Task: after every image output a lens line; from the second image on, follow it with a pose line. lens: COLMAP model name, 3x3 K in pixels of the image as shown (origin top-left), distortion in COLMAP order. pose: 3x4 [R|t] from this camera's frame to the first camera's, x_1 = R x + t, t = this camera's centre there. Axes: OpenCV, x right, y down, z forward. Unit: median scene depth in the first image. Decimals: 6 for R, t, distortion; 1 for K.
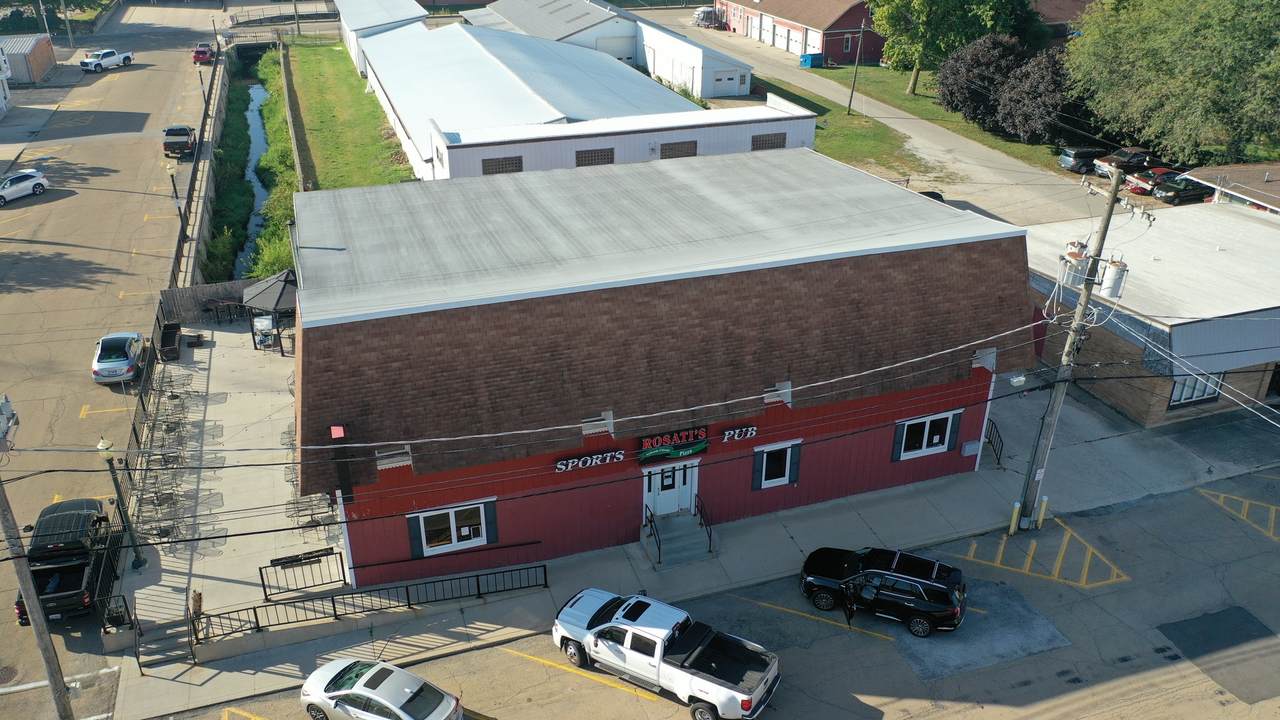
lens RADIAL K [[1006.1, 0, 640.0], [0, 1006.1, 360.0], [0, 0, 1]] dist [-0.013135, 0.002213]
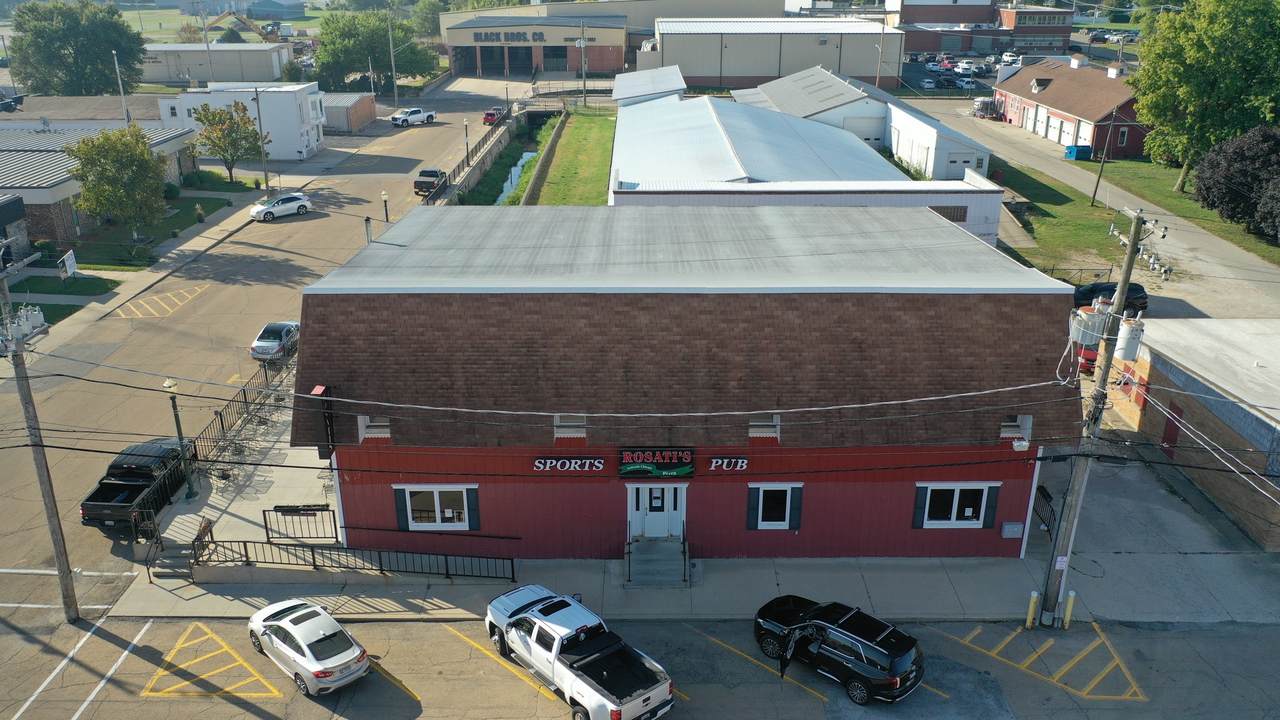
lens RADIAL K [[1006.1, 0, 640.0], [0, 1006.1, 360.0], [0, 0, 1]] dist [-0.013135, 0.002213]
pose [[0.946728, 0.116480, -0.300230, 0.286134], [-0.142966, 0.987407, -0.067738, 0.049777], [0.288559, 0.107052, 0.951459, 0.035395]]
